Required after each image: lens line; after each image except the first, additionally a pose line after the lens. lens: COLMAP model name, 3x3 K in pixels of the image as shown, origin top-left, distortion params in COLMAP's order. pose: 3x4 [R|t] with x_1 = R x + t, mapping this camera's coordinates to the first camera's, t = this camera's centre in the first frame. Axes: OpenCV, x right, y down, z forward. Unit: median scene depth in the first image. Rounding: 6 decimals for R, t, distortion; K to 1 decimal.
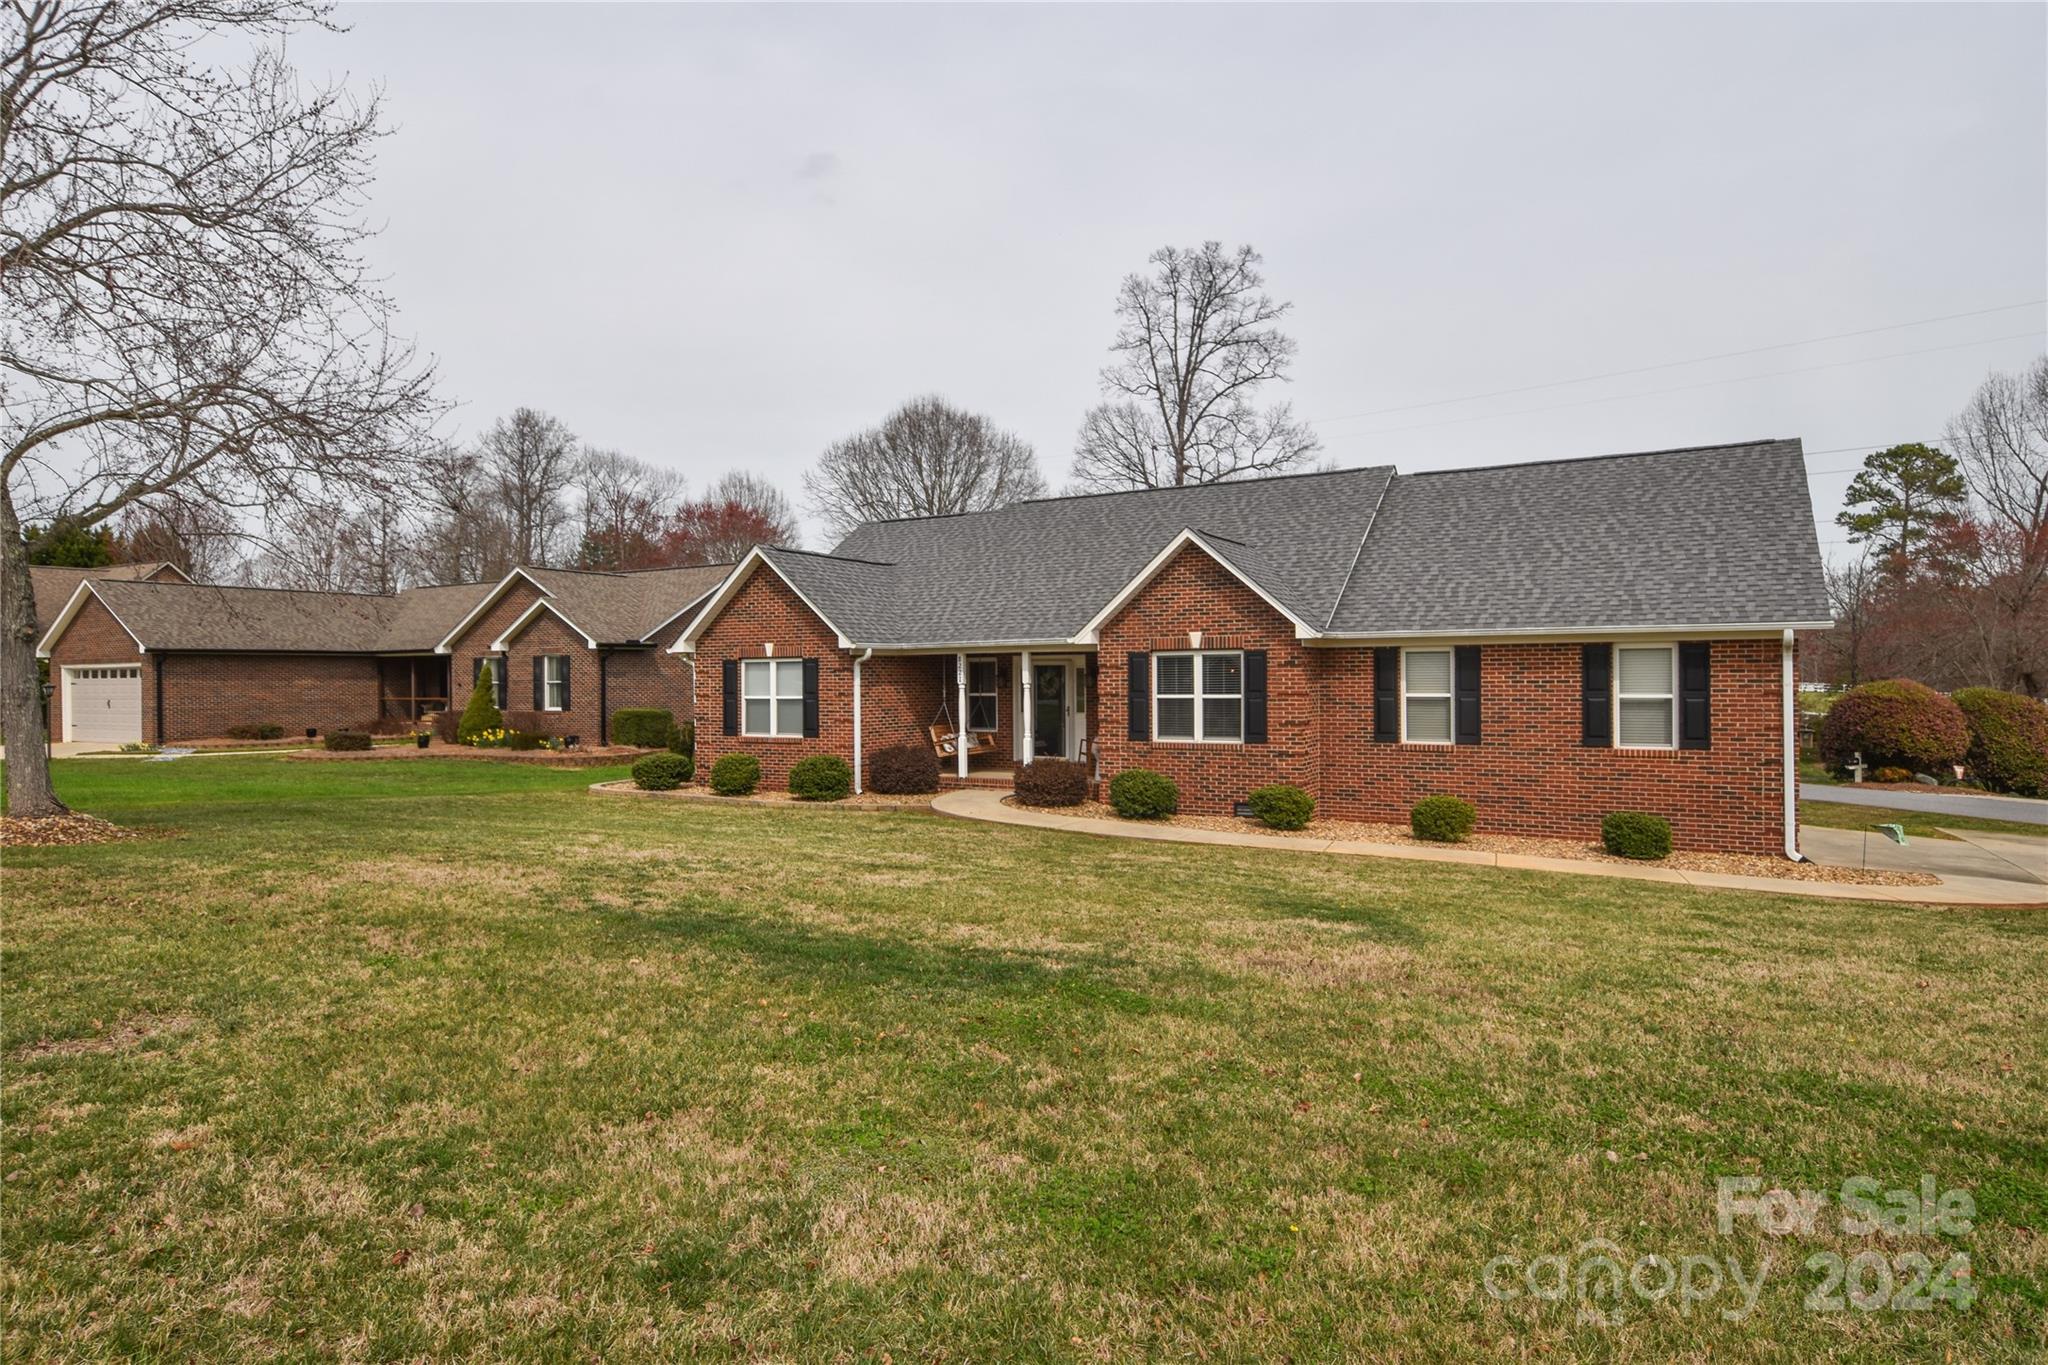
lens RADIAL K [[1107.3, 0, 1034.5], [0, 1107.3, 681.2], [0, 0, 1]] dist [0.002275, -0.000044]
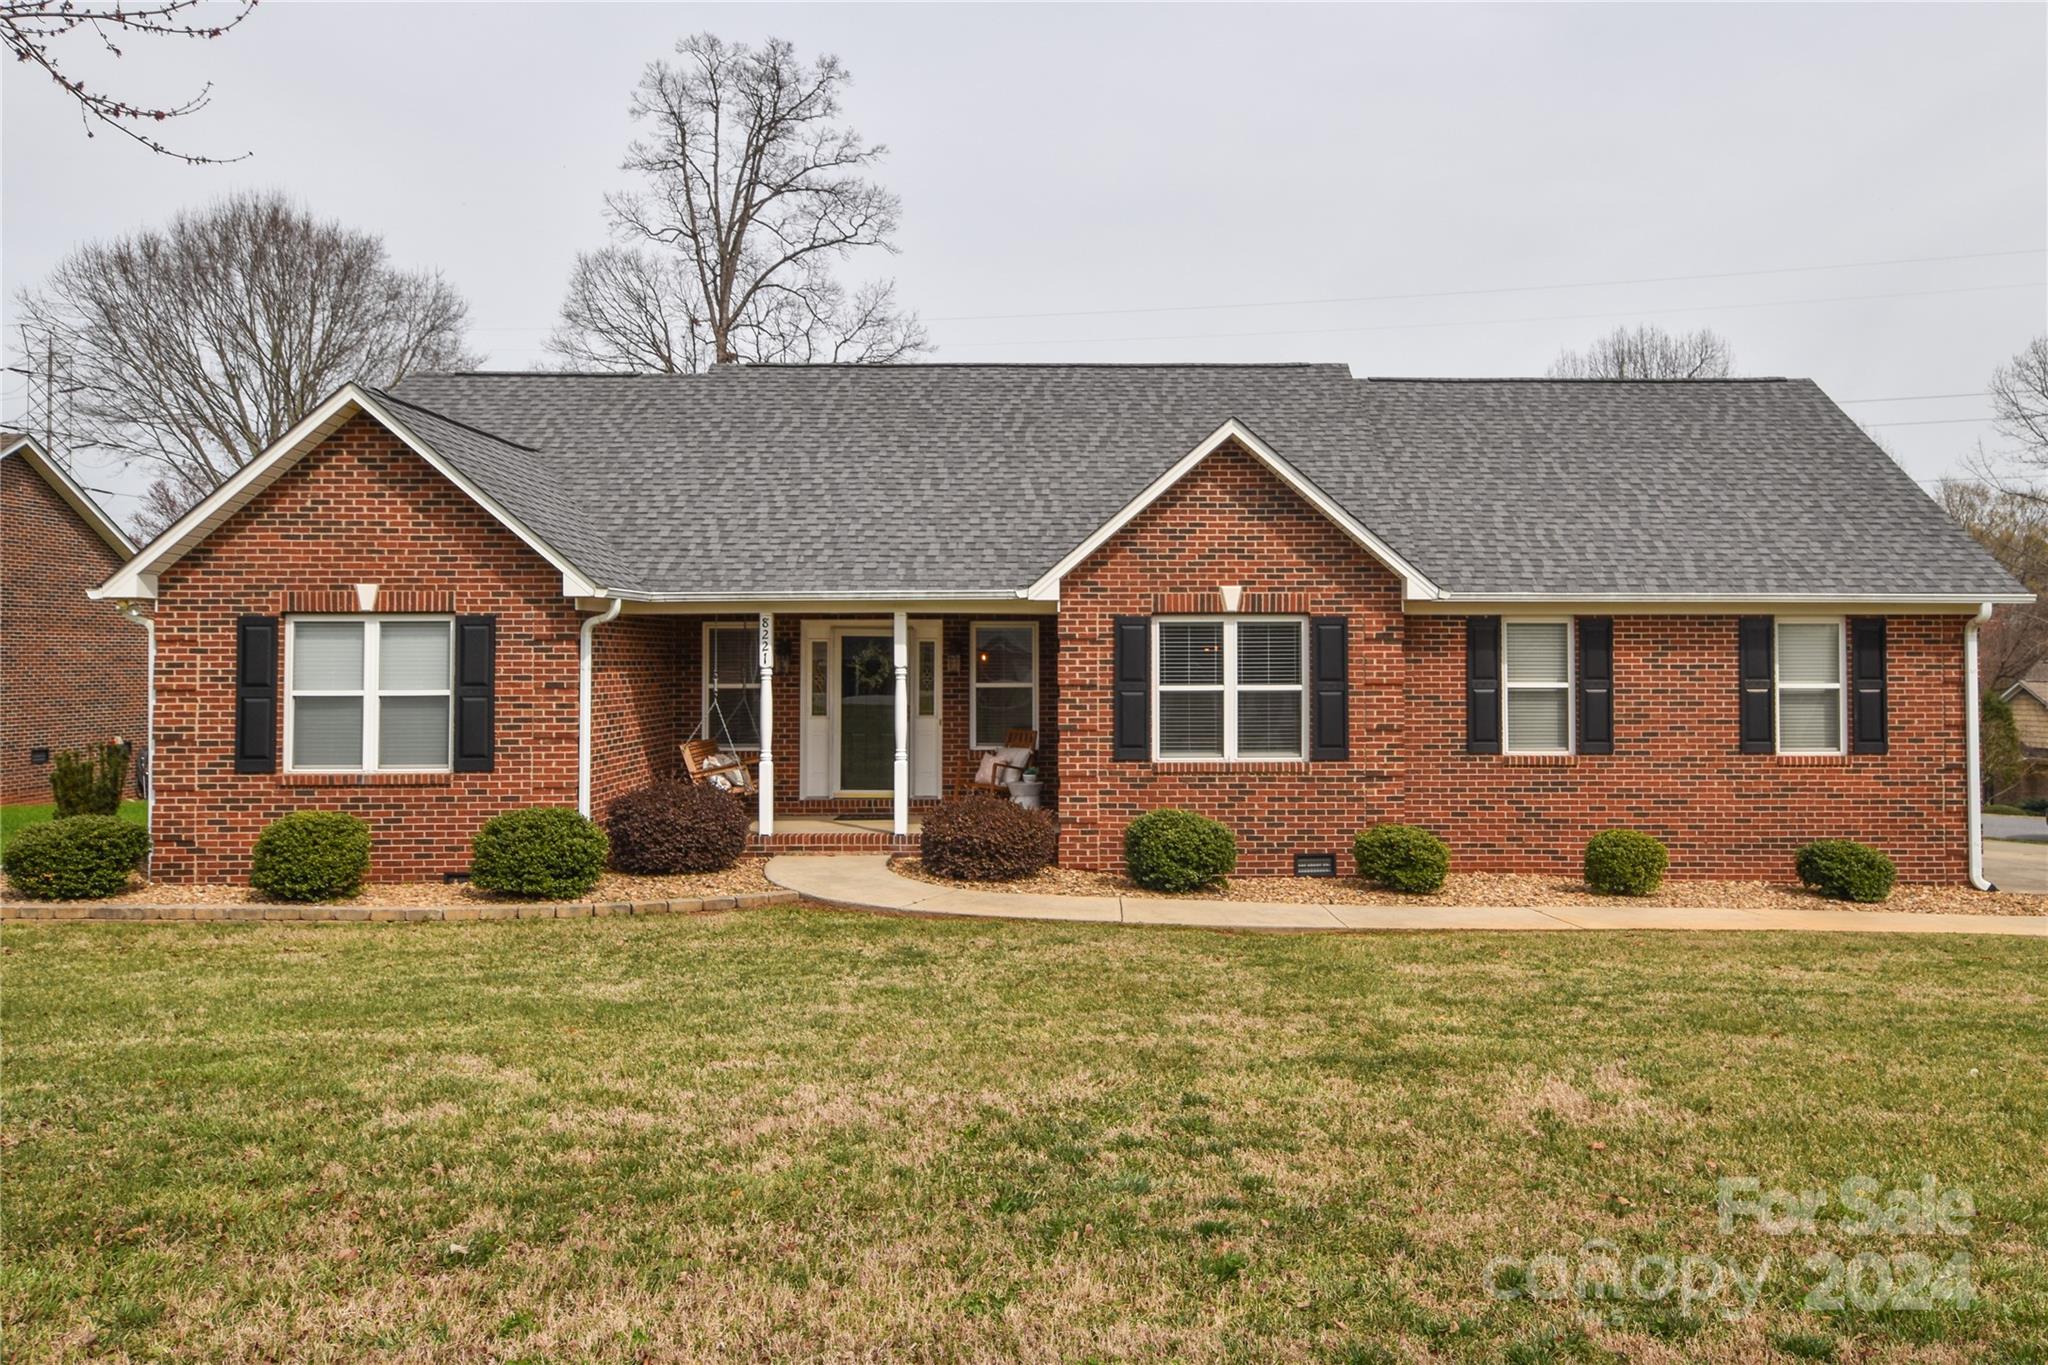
lens RADIAL K [[1442.3, 0, 1098.0], [0, 1442.3, 622.1], [0, 0, 1]] dist [0.019329, -0.010974]
pose [[0.867094, 0.019439, 0.497765, -0.317652], [-0.003797, 0.999467, -0.032416, 0.003061], [-0.498130, 0.026218, 0.866706, 0.315988]]
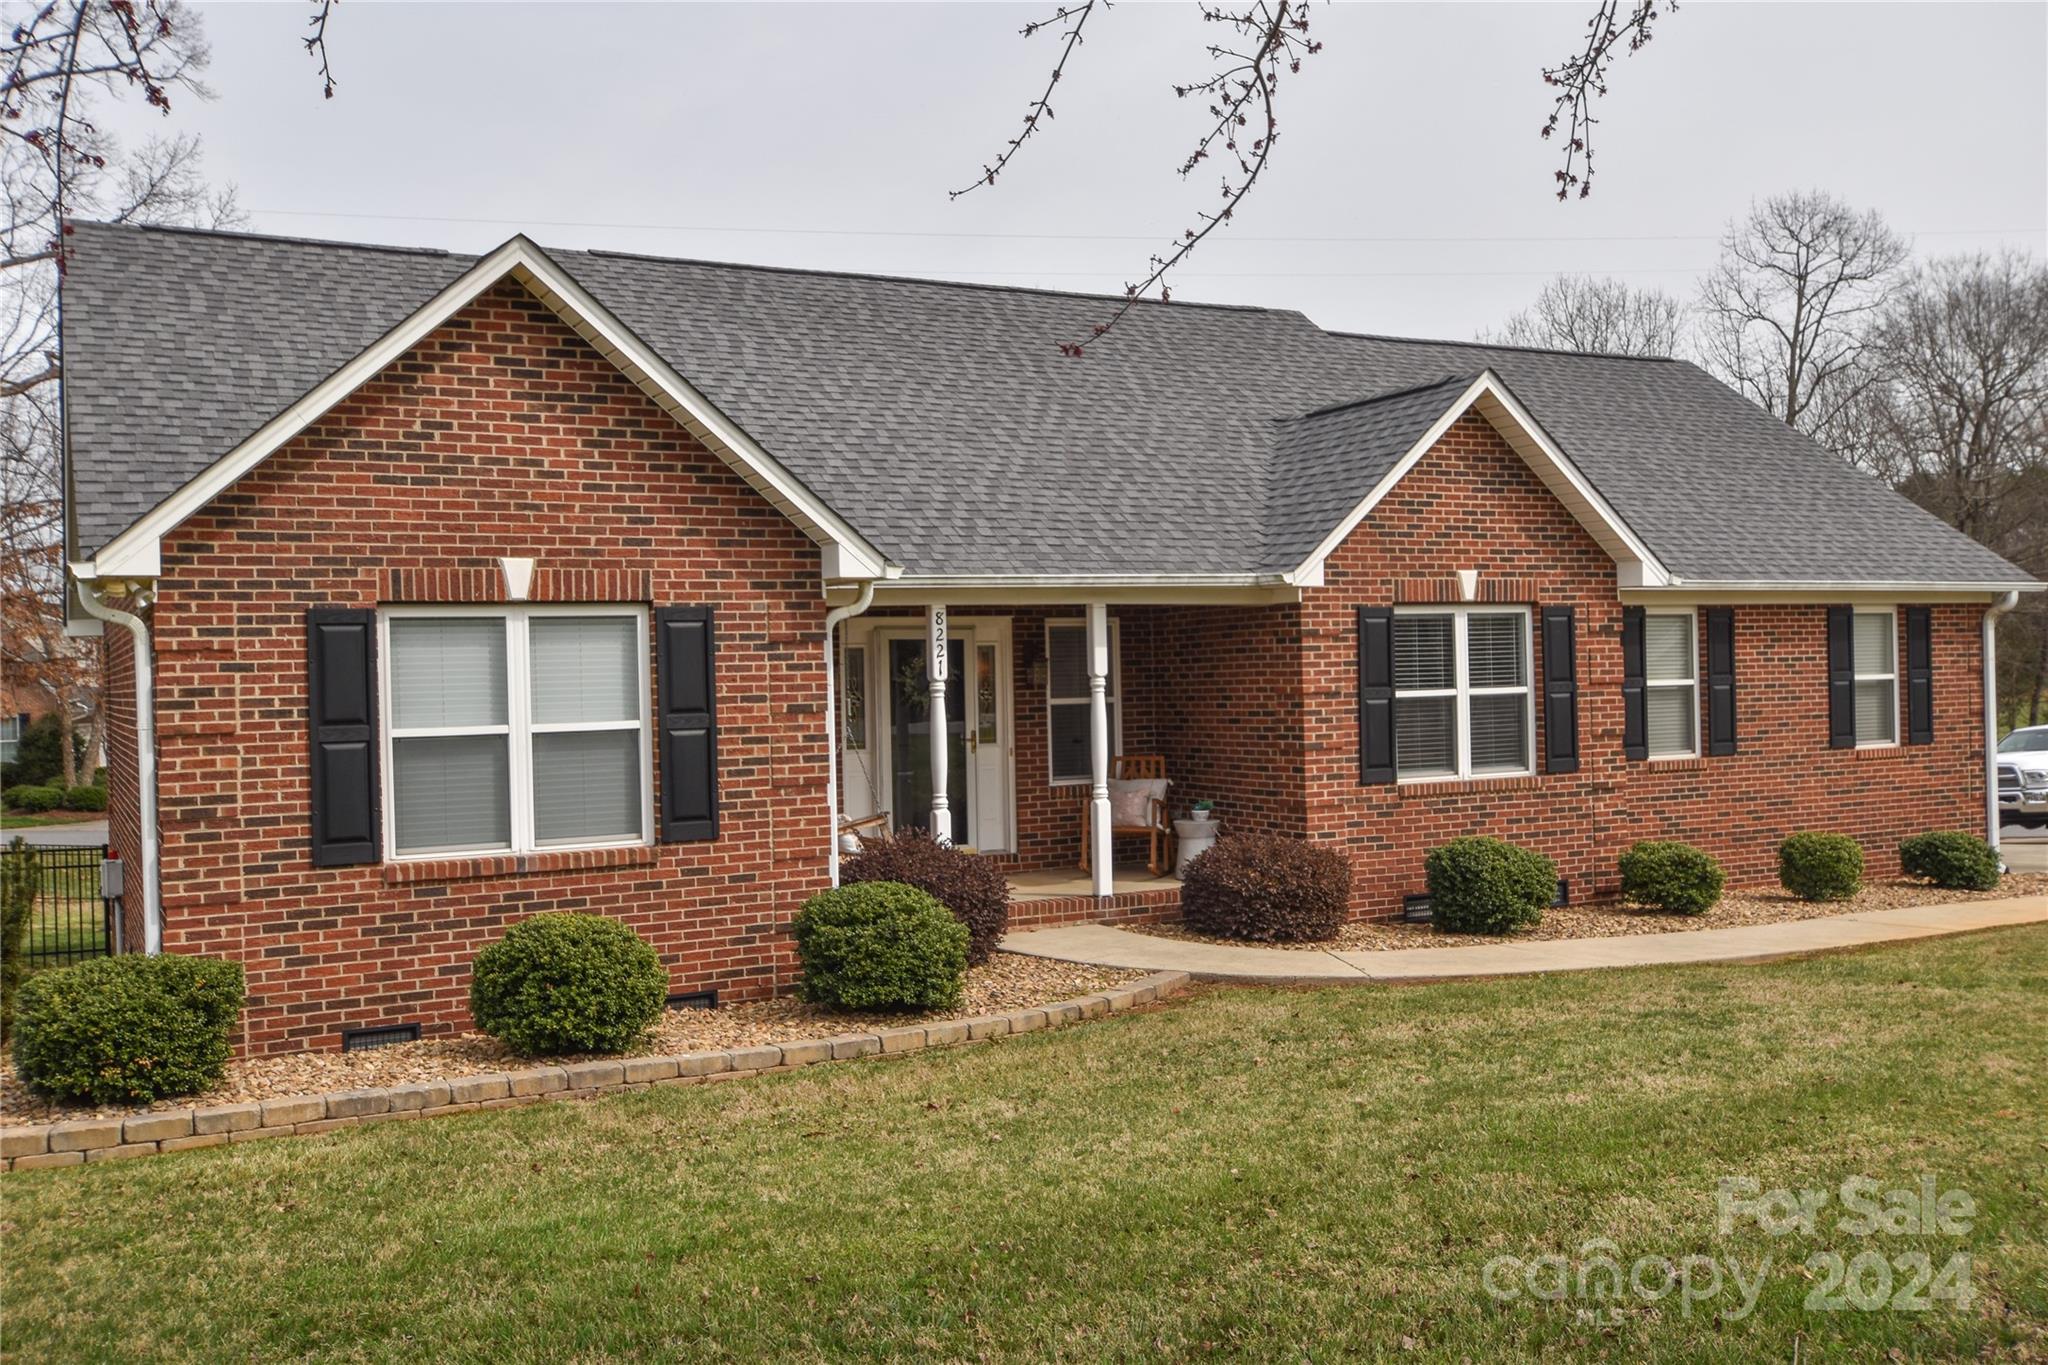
lens RADIAL K [[1807.4, 0, 980.4], [0, 1807.4, 678.4], [0, 0, 1]] dist [0.031341, 0.000606]
pose [[0.553707, -0.006688, 0.832685, -0.679848], [0.022844, 0.999713, -0.007161, 0.007879], [-0.832398, 0.022987, 0.553701, 0.692446]]
